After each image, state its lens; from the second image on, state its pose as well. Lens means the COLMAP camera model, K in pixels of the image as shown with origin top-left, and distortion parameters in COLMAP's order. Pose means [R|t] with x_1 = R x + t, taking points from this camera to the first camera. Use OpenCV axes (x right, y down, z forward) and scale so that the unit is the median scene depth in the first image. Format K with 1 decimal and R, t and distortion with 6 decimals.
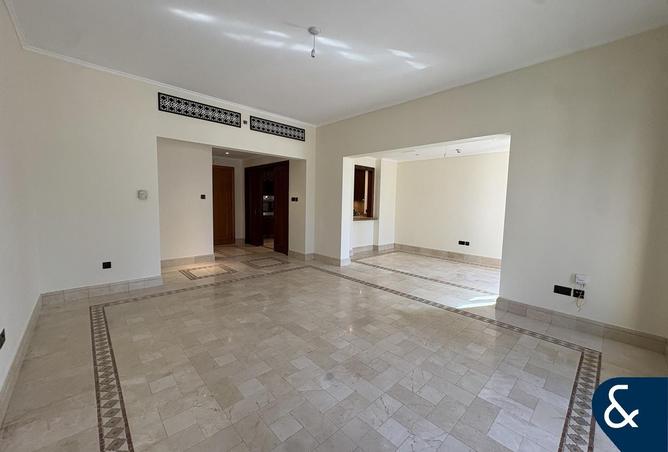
lens RADIAL K [[264.3, 0, 338.1], [0, 264.3, 229.7], [0, 0, 1]] dist [0.003705, 0.000116]
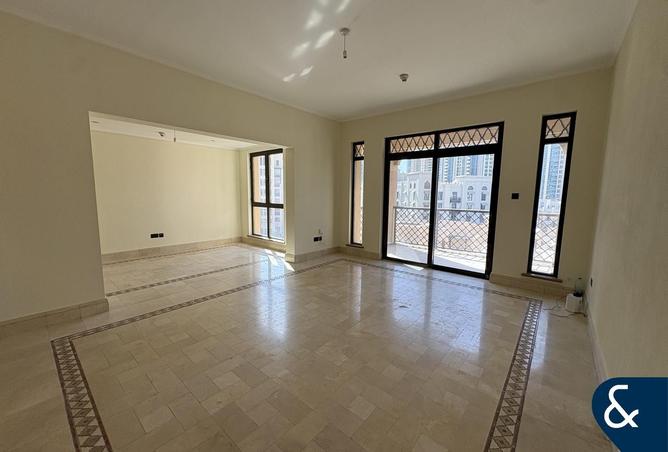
lens RADIAL K [[264.3, 0, 338.2], [0, 264.3, 223.1], [0, 0, 1]] dist [0.003705, 0.000116]
pose [[-0.117235, -0.129255, 0.984657, -0.749974], [0.086243, 0.986423, 0.139755, -0.100380], [-0.989352, 0.101304, -0.104496, 0.750587]]
